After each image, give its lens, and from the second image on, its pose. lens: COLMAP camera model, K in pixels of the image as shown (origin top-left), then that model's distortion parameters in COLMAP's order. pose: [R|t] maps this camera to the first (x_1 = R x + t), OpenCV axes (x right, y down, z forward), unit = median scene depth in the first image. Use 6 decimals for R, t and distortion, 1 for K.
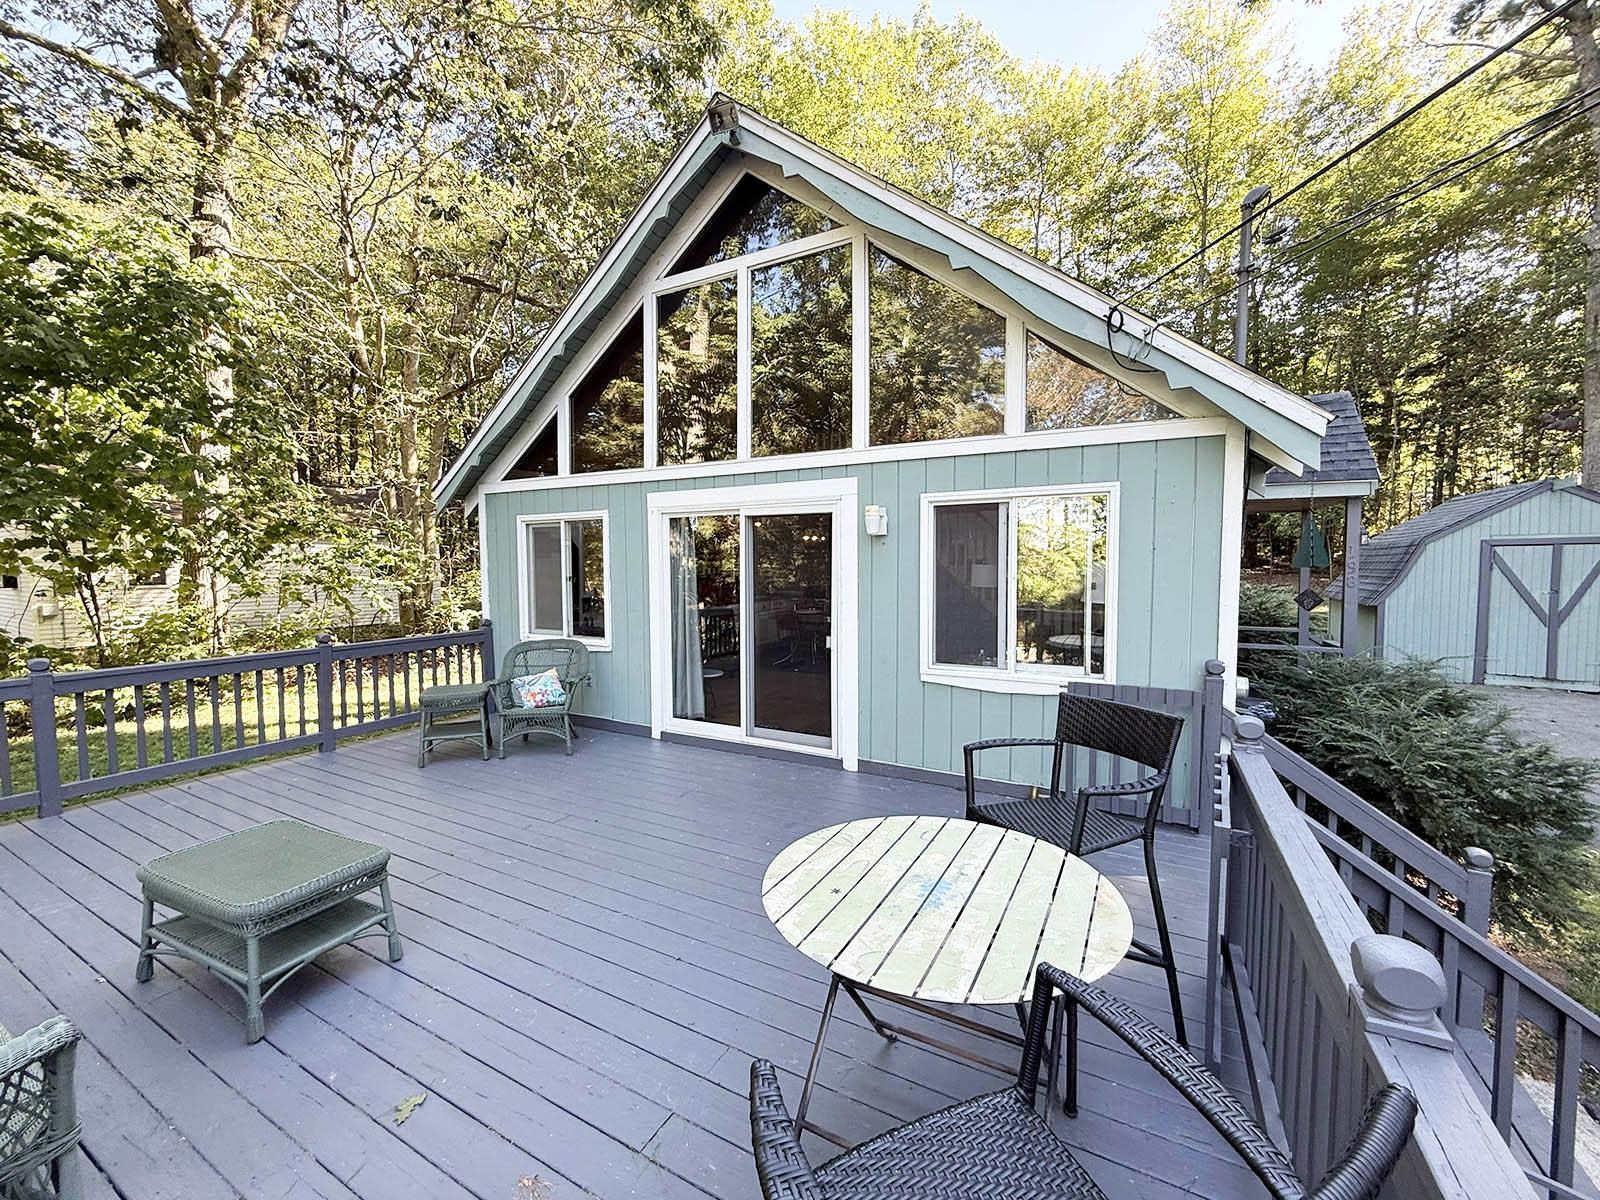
lens RADIAL K [[638.8, 0, 800.0], [0, 638.8, 600.0], [0, 0, 1]] dist [0.001242, 0.000116]
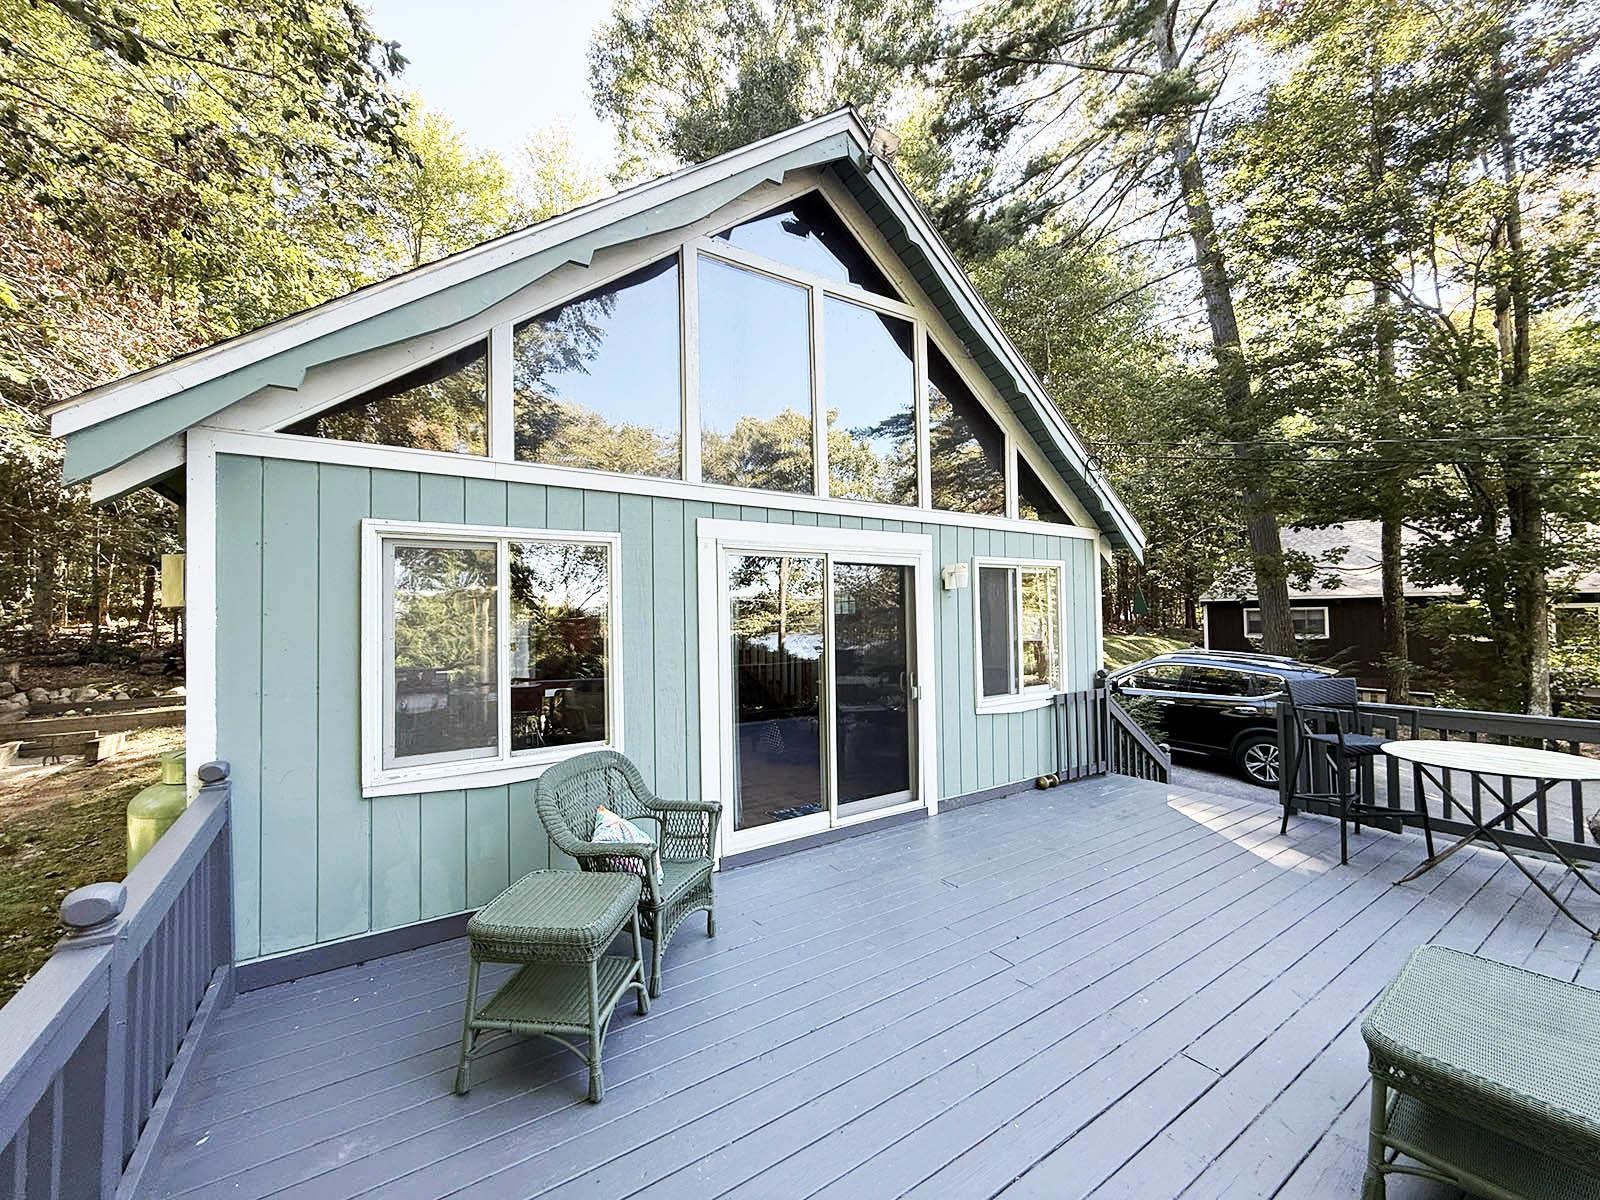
lens RADIAL K [[638.8, 0, 800.0], [0, 638.8, 600.0], [0, 0, 1]] dist [0.001242, 0.000116]
pose [[0.466739, 0.016997, 0.884232, -0.959825], [0.059427, 0.996953, -0.050532, -0.041717], [-0.882396, 0.076133, 0.464306, 0.694939]]
